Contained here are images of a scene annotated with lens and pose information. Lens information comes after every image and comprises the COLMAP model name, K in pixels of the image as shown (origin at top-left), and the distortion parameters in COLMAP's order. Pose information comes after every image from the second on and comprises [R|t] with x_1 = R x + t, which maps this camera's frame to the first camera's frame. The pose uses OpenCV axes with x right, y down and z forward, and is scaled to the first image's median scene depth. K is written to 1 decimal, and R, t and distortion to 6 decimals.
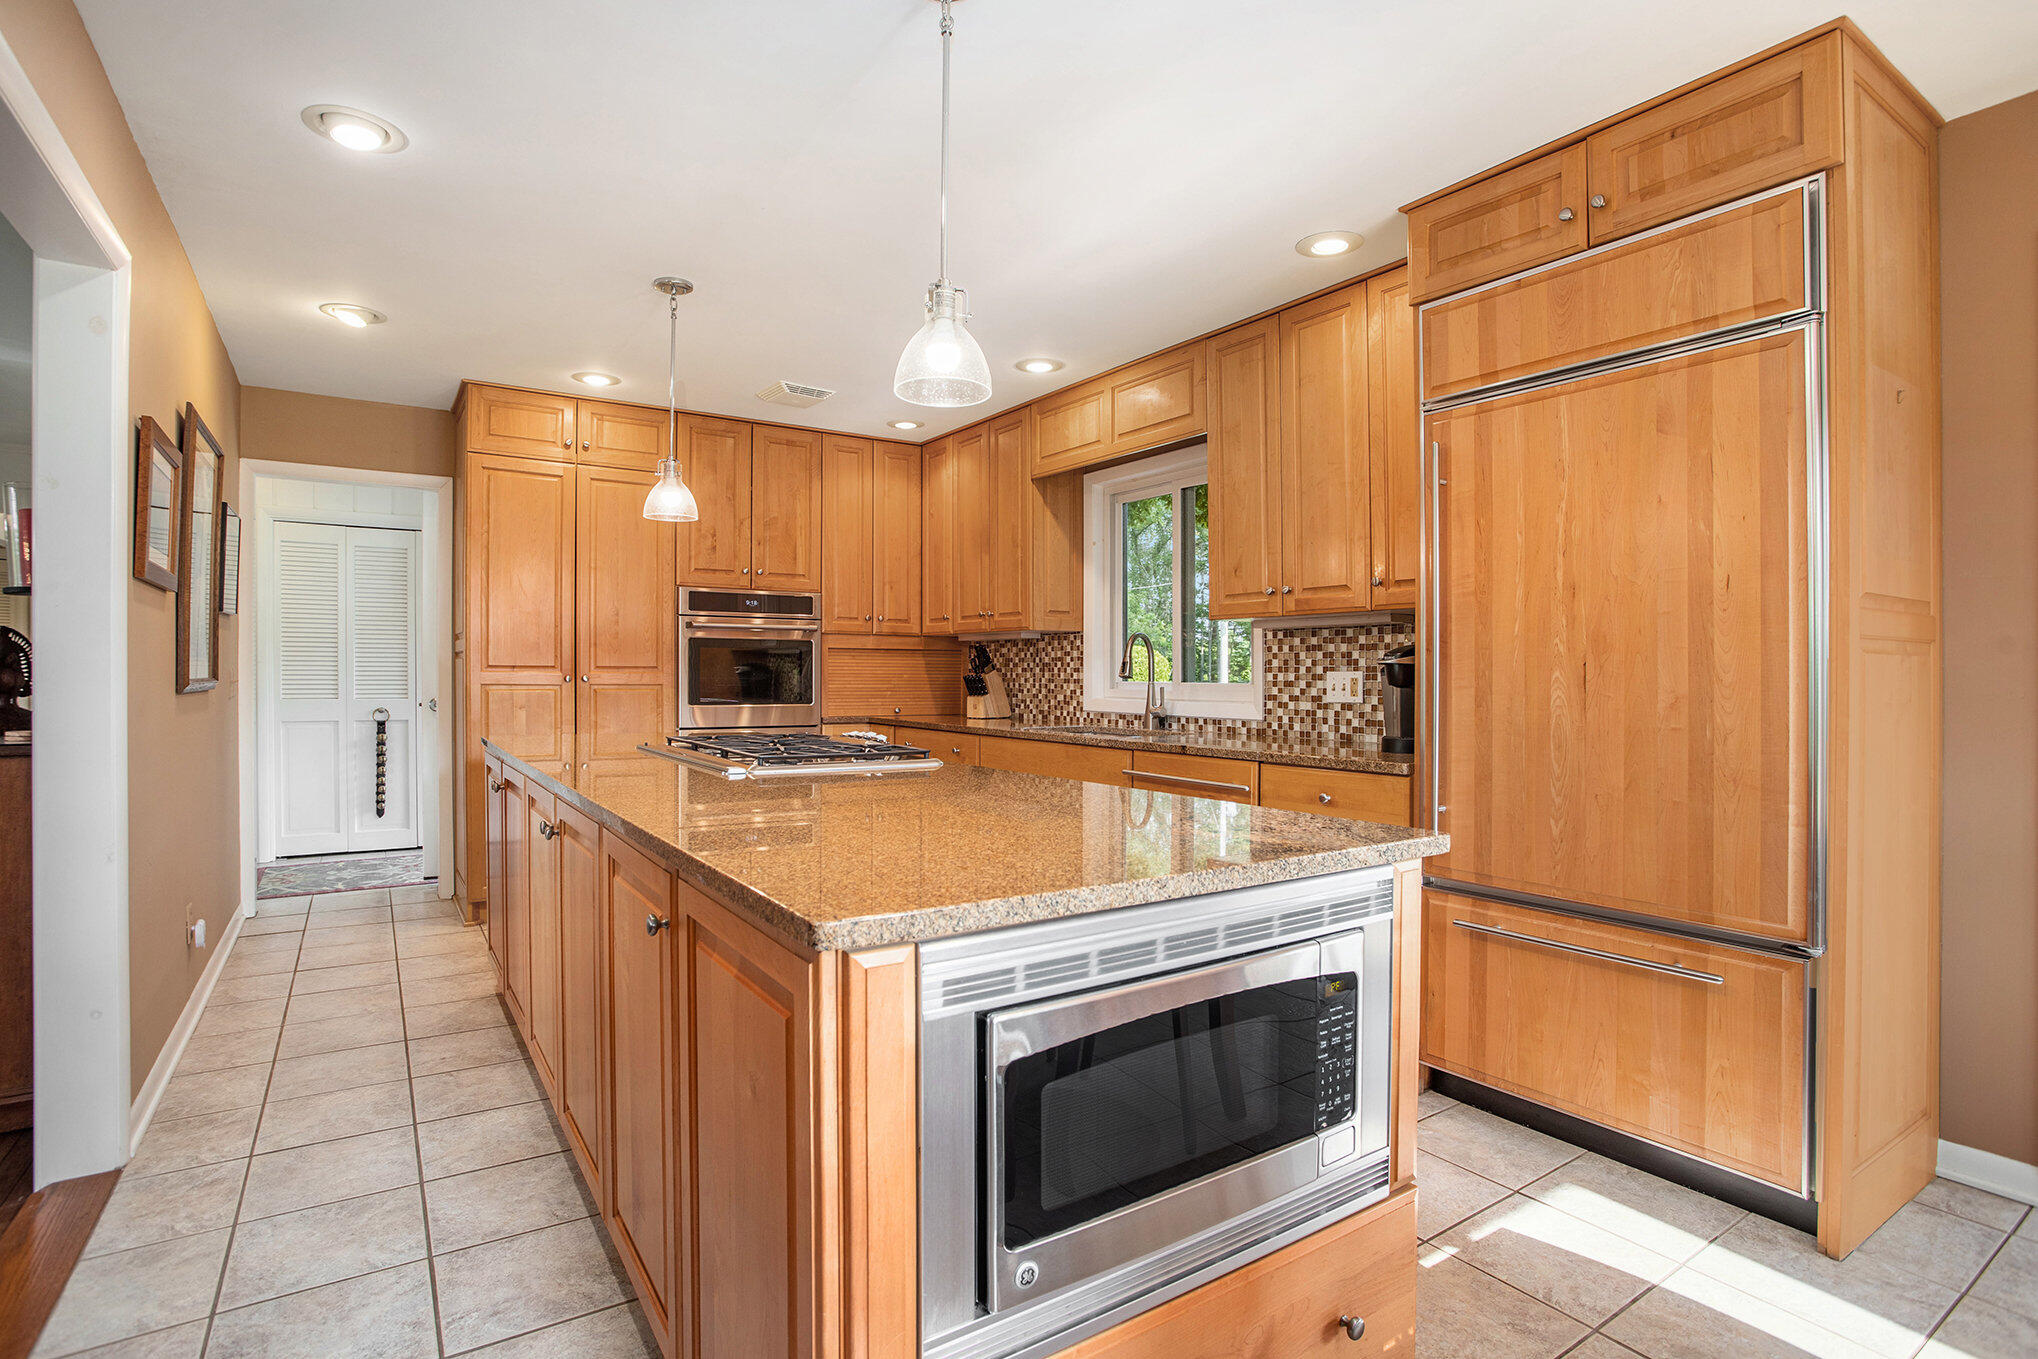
lens RADIAL K [[991.8, 0, 1018.4], [0, 991.8, 674.8], [0, 0, 1]] dist [-0.055692, 0.001766]
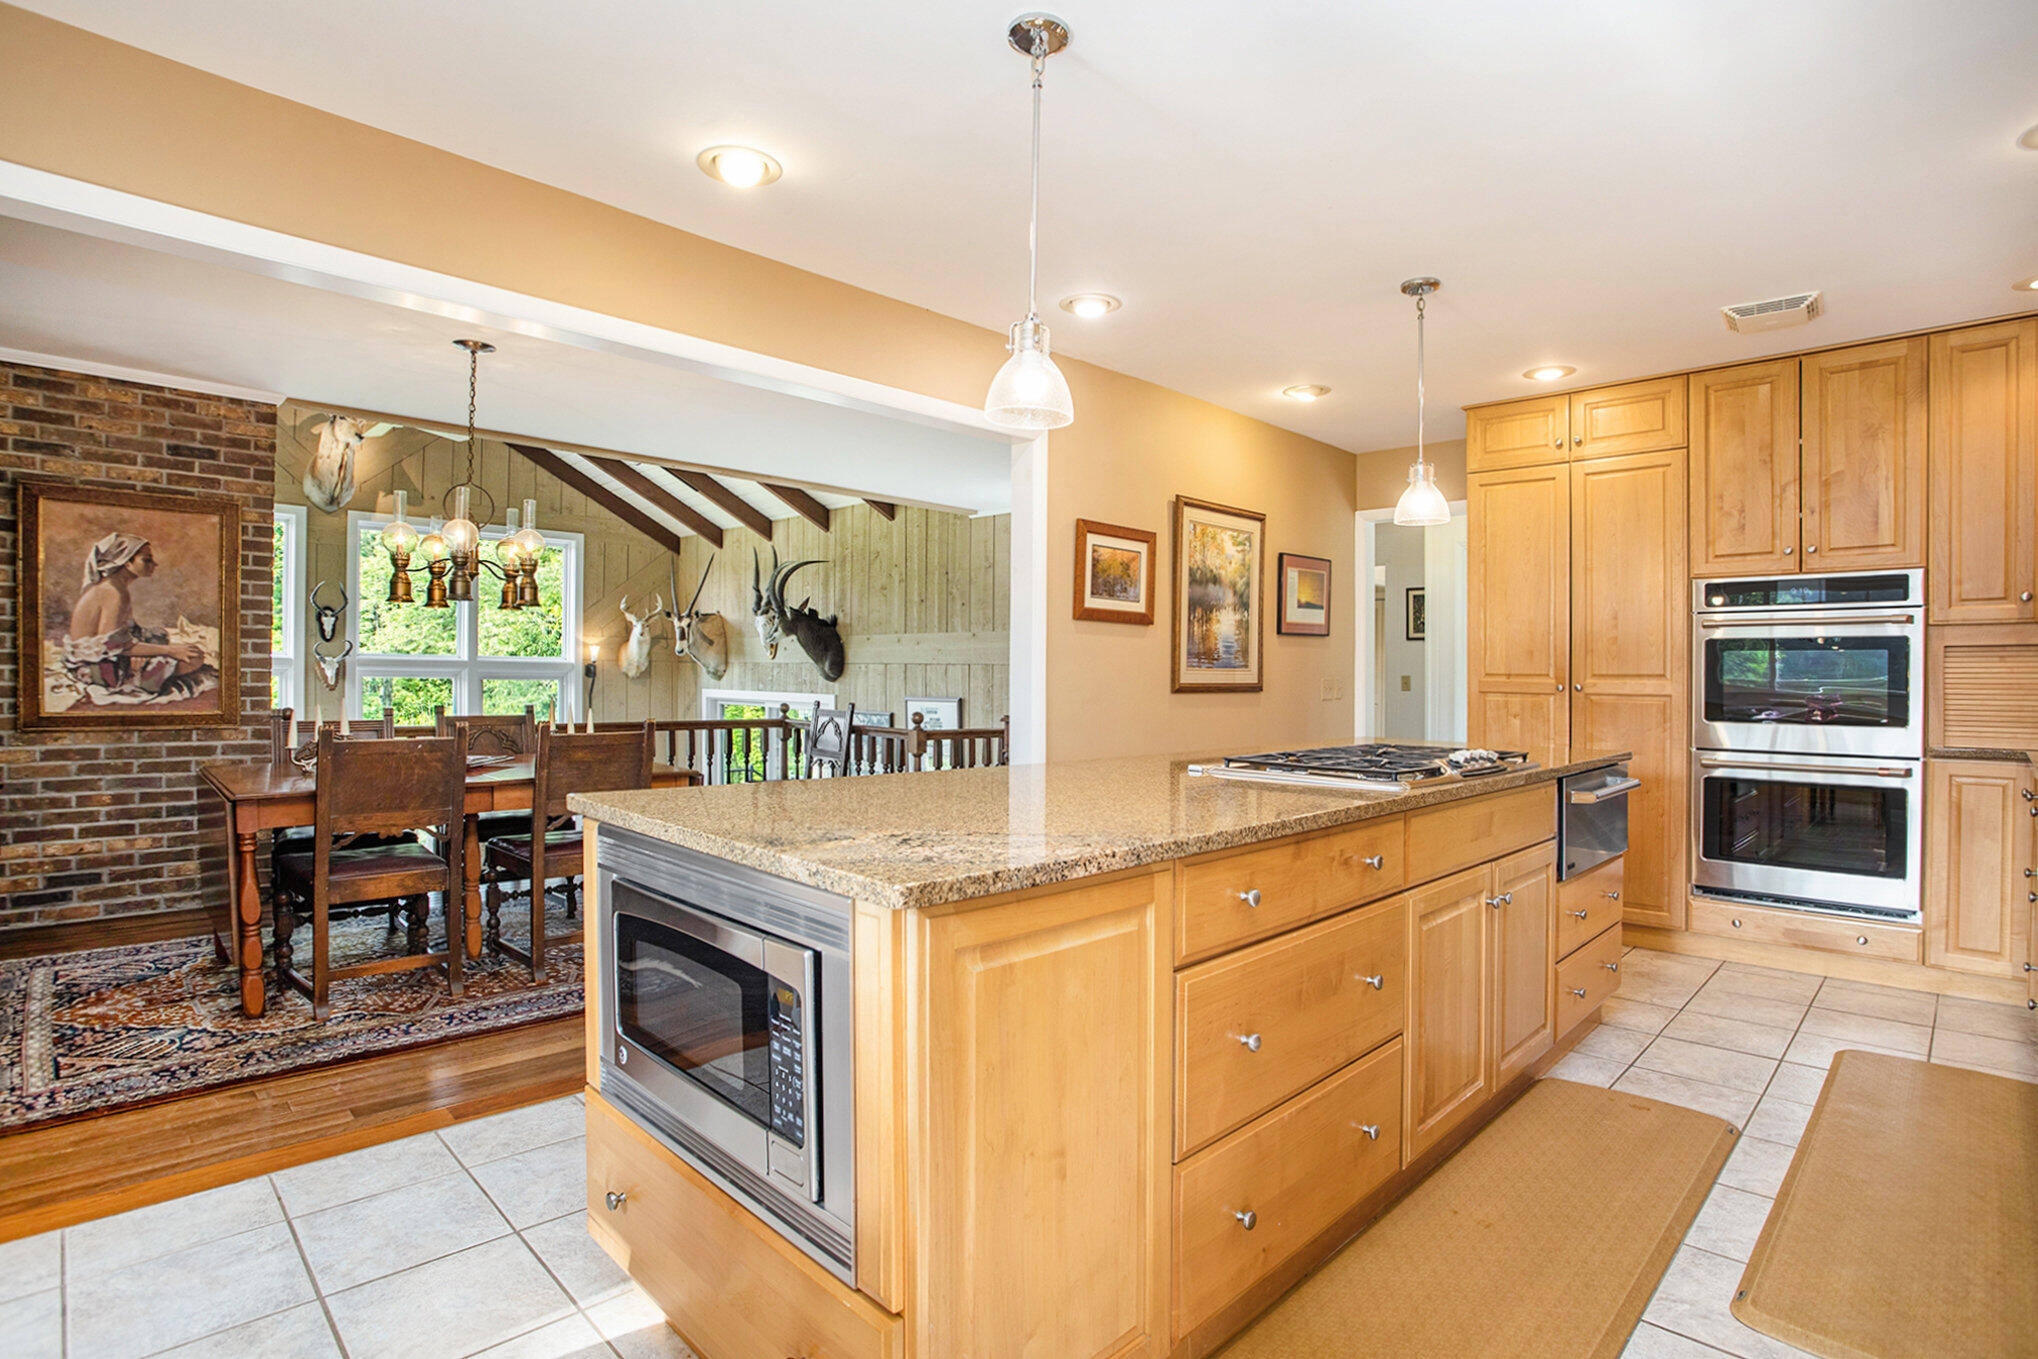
lens RADIAL K [[991.8, 0, 1022.2], [0, 991.8, 684.7], [0, 0, 1]] dist [-0.055692, 0.001766]
pose [[0.202286, 0.005222, -0.979313, 1.239715], [-0.007689, 0.999963, 0.003743, 0.006463], [0.979296, 0.006772, 0.202318, 0.968937]]
